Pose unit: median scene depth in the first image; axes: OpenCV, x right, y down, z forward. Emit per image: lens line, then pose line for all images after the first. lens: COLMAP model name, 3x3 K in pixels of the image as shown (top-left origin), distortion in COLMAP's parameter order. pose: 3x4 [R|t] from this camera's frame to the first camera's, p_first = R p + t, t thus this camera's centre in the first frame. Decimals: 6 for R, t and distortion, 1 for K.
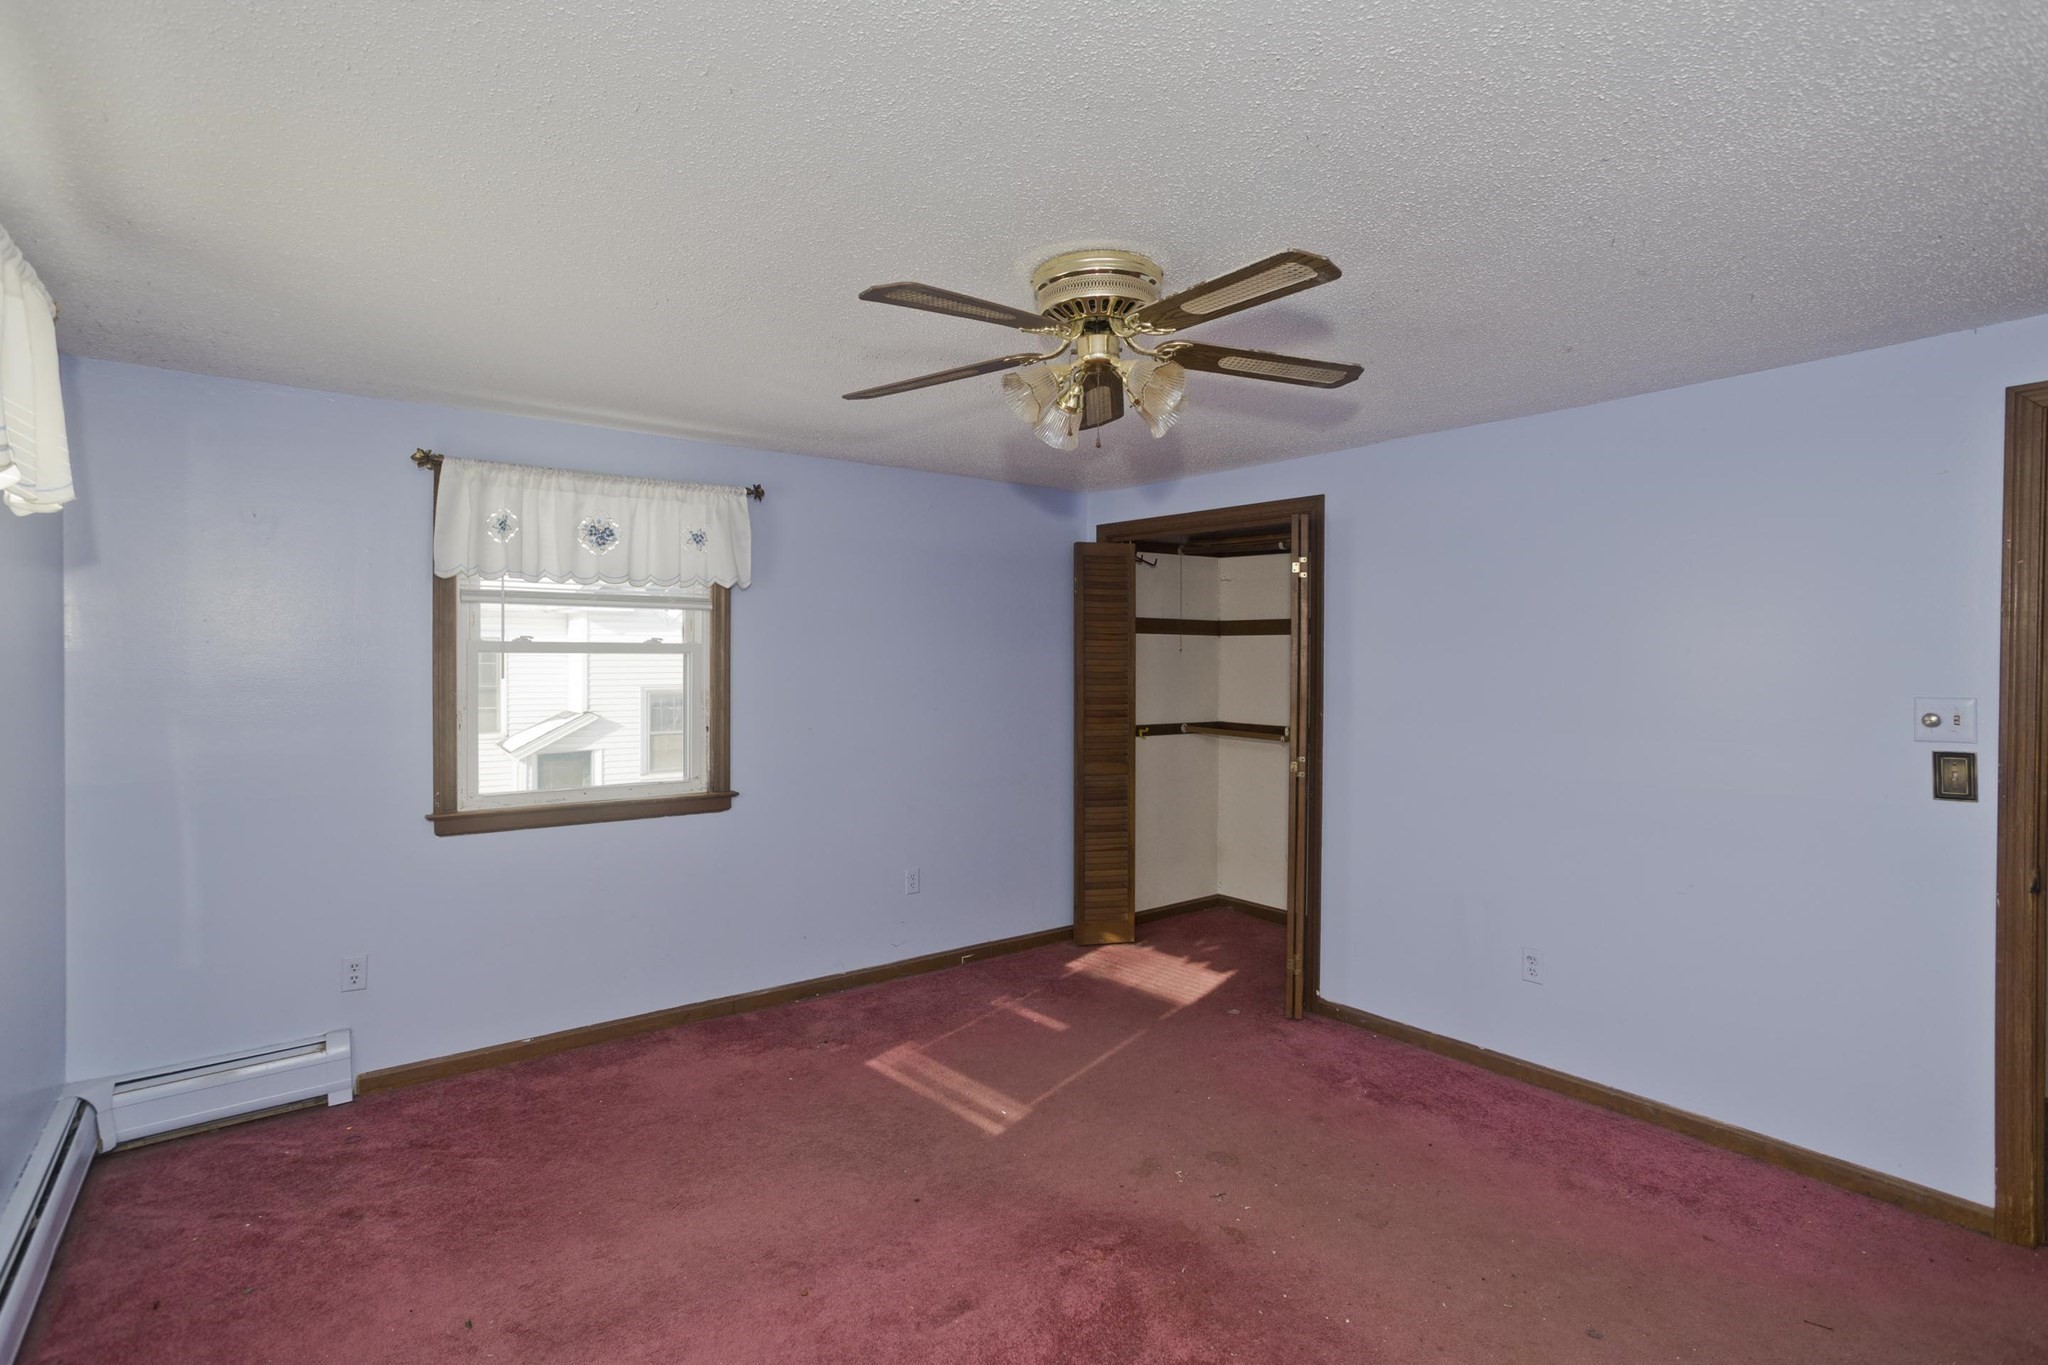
lens RADIAL K [[1001.1, 0, 1026.0], [0, 1001.1, 661.0], [0, 0, 1]] dist [-0.045648, 0.029065]
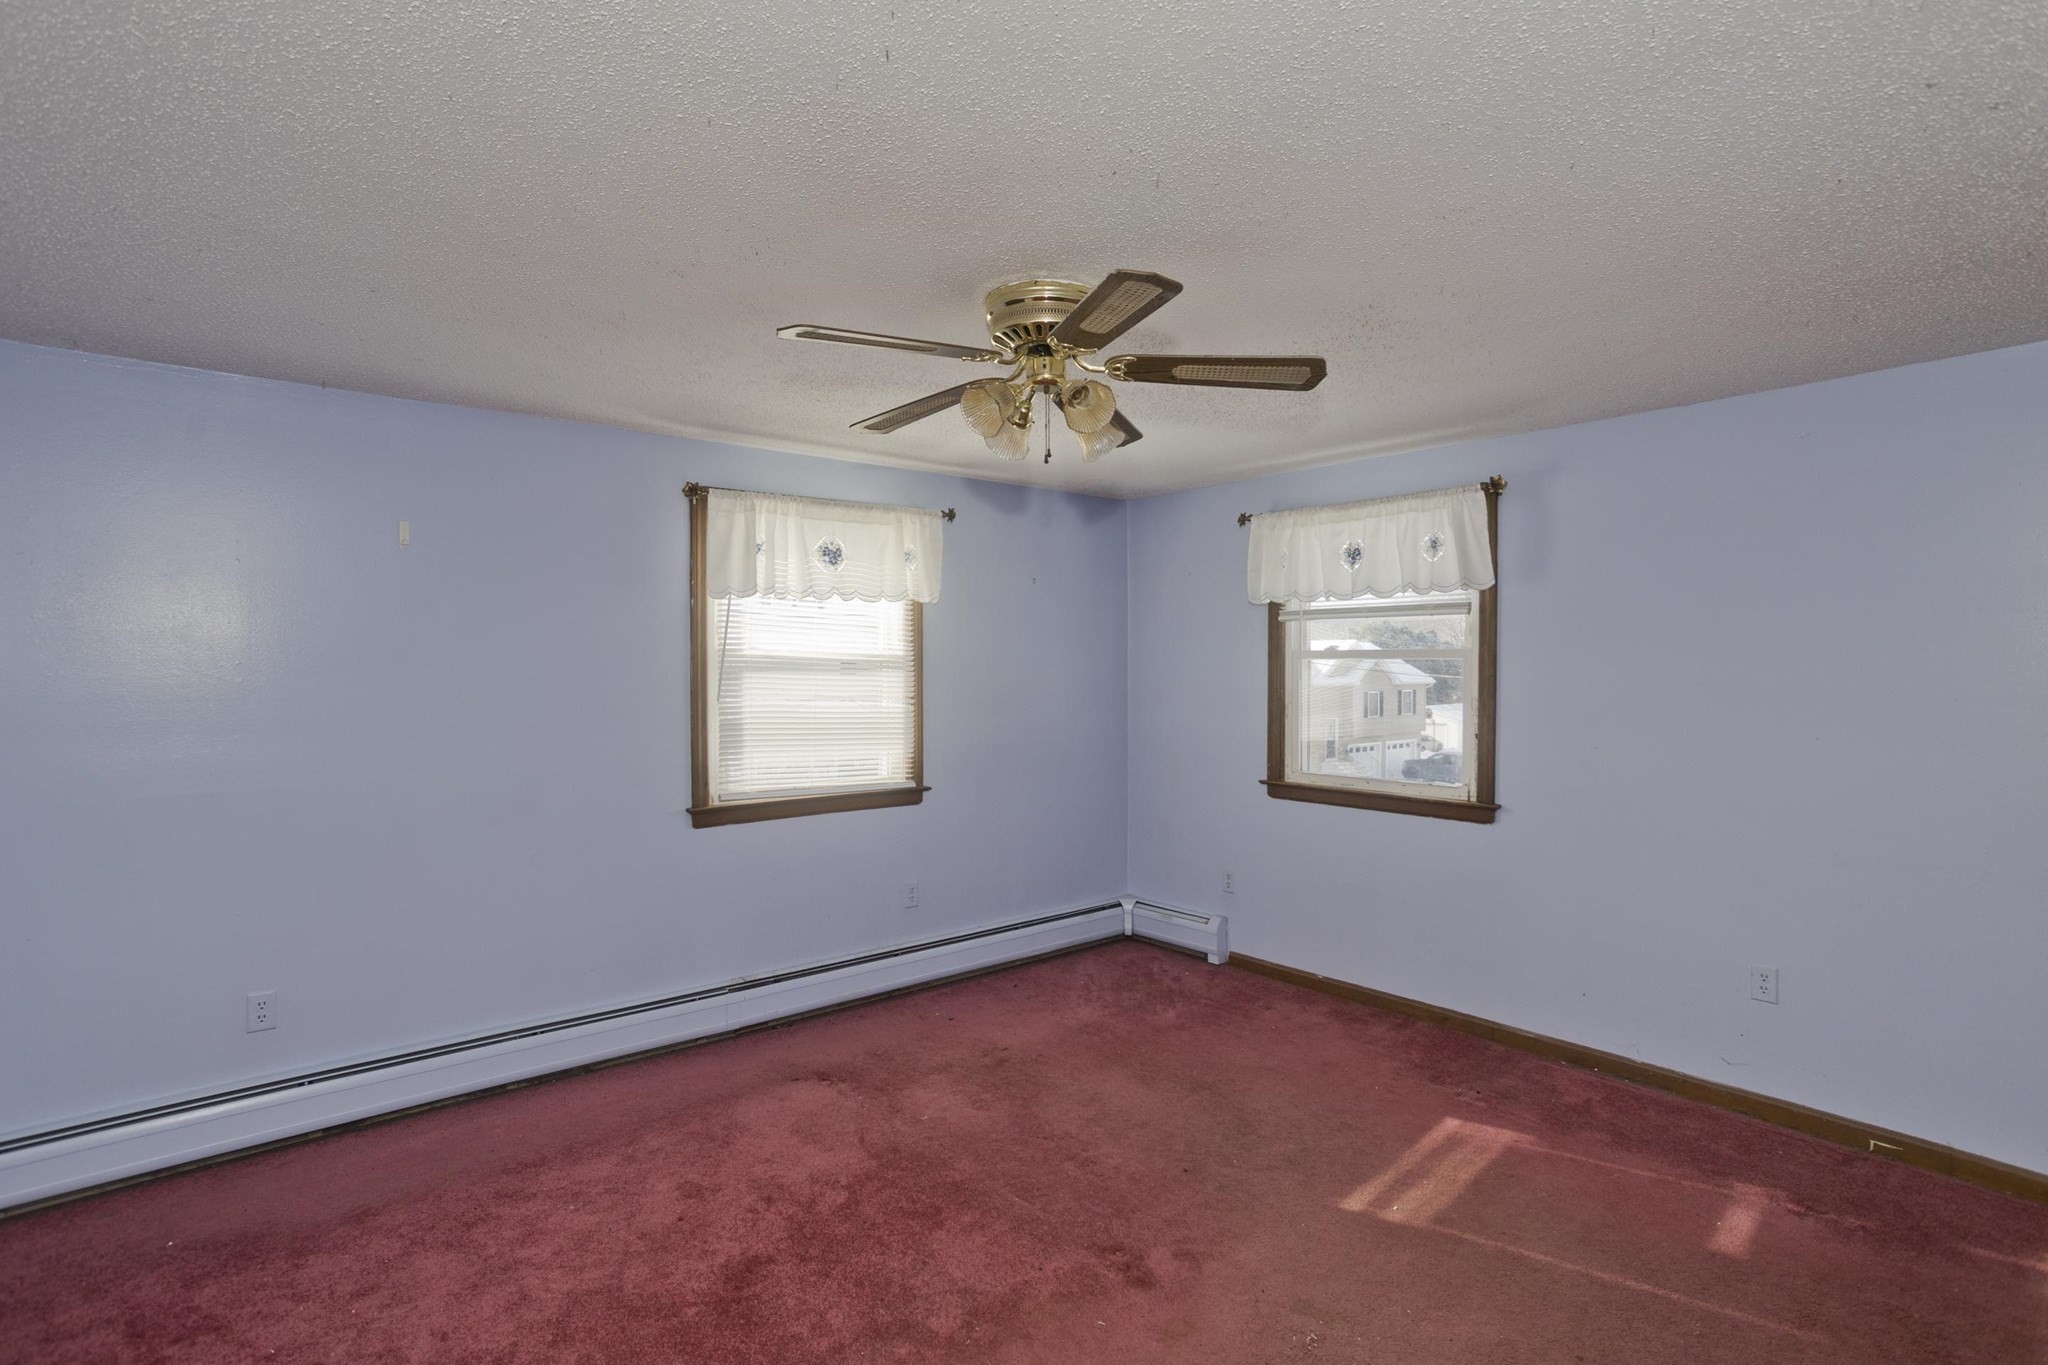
lens RADIAL K [[1001.1, 0, 1026.0], [0, 1001.1, 661.0], [0, 0, 1]] dist [-0.045648, 0.029065]
pose [[0.029168, -0.008212, -0.999541, 0.718614], [-0.006786, 0.999942, -0.008413, 0.006758], [0.999551, 0.007029, 0.029110, 0.599488]]
